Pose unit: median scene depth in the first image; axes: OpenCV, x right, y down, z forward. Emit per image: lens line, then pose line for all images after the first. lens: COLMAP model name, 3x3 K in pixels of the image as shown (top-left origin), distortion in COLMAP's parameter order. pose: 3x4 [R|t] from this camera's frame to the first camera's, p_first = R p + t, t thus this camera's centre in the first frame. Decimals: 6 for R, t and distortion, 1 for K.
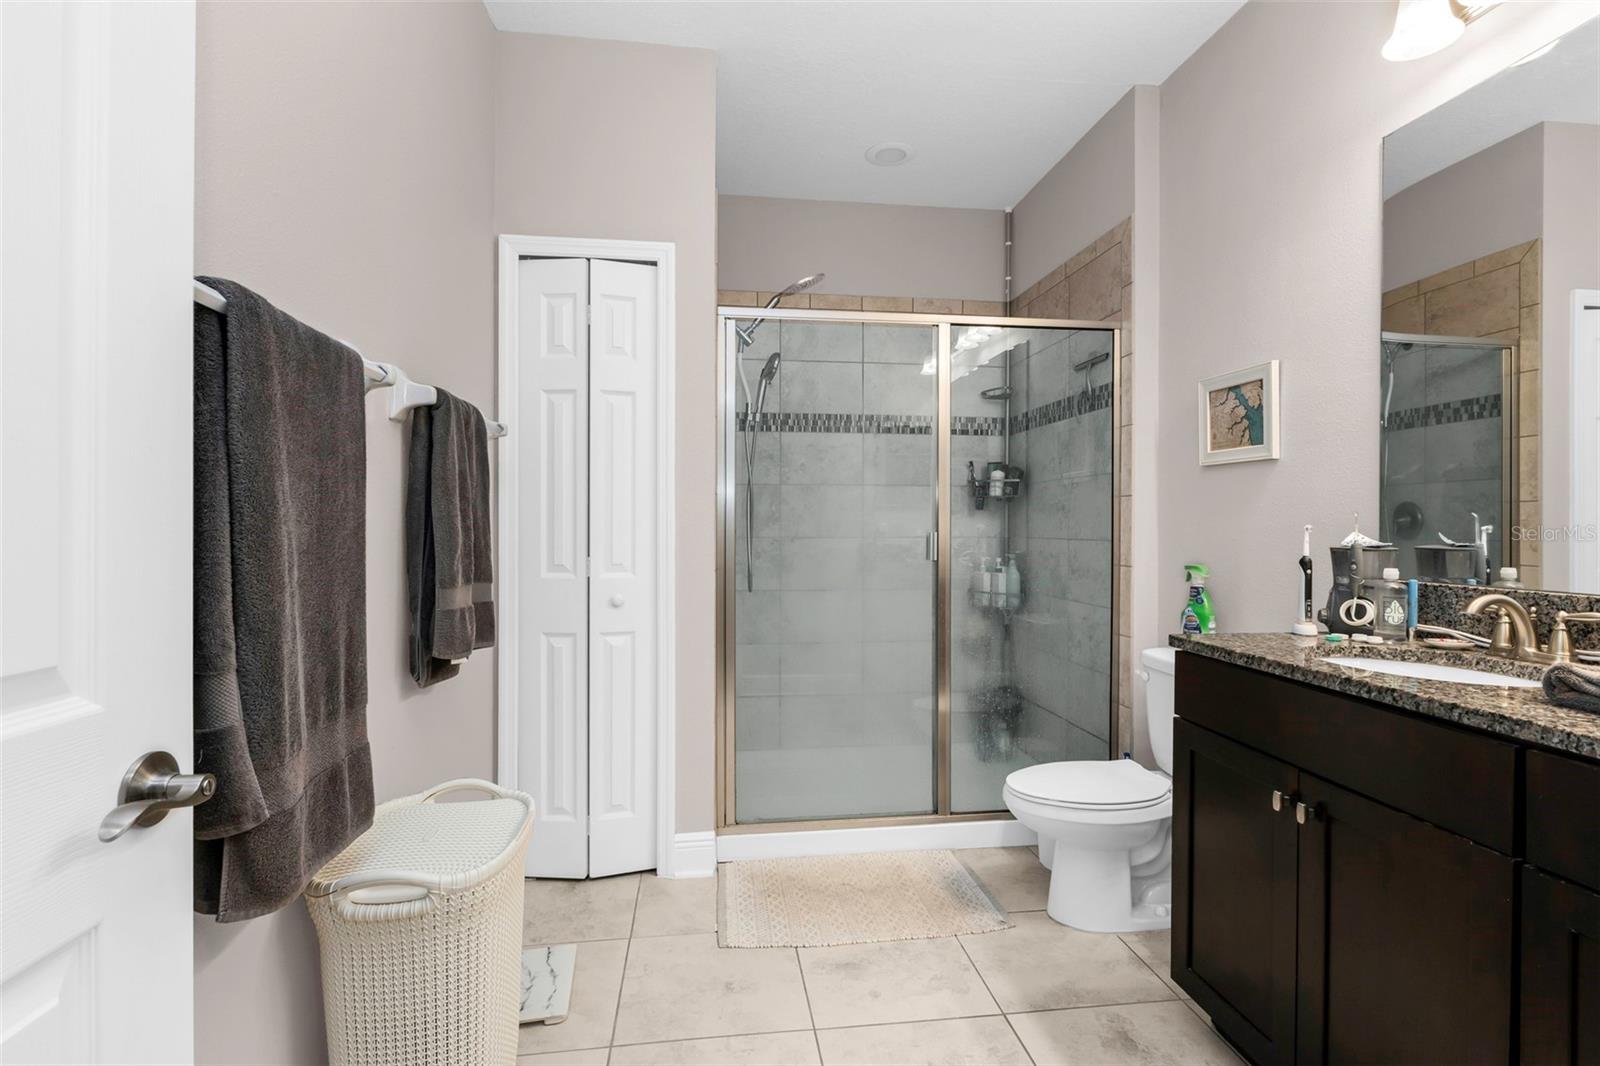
lens RADIAL K [[770.1, 0, 797.9], [0, 770.1, 532.4], [0, 0, 1]] dist [-0.002731, -0.000940]
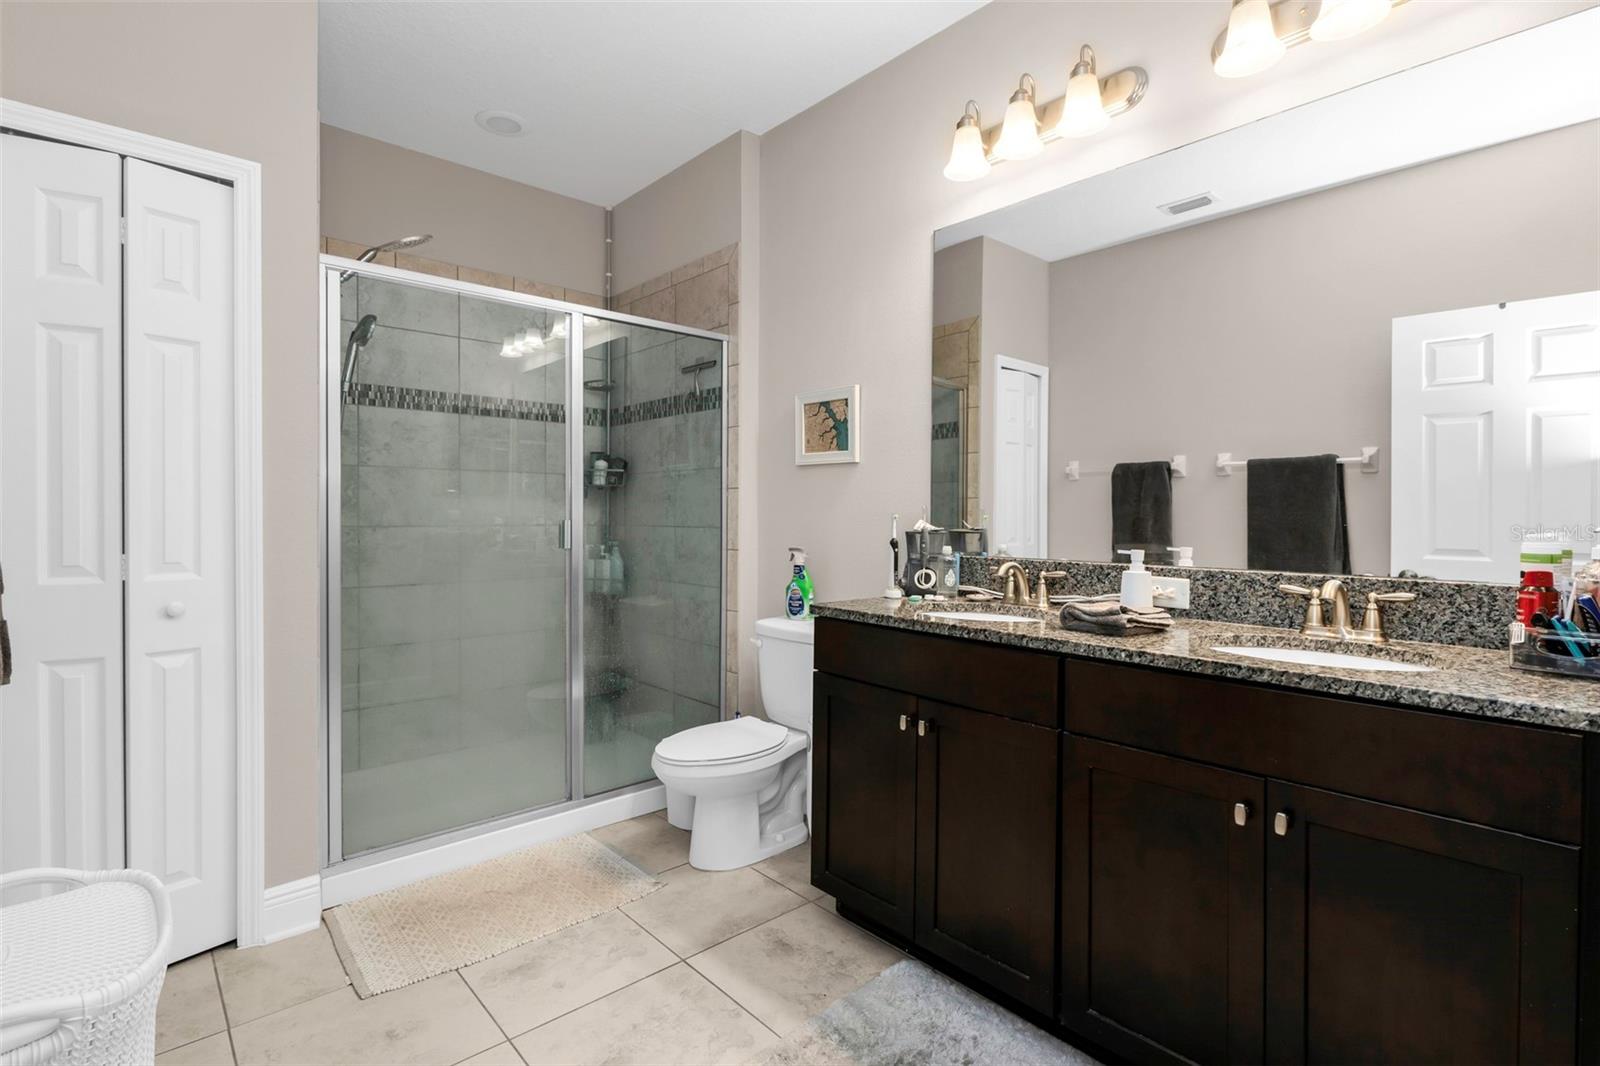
lens RADIAL K [[770.1, 0, 793.7], [0, 770.1, 528.8], [0, 0, 1]] dist [-0.002731, -0.000940]
pose [[0.819429, -0.008094, 0.573124, -0.165866], [0.001319, 0.999924, 0.012236, -0.001233], [-0.573179, -0.009270, 0.819378, 0.012153]]
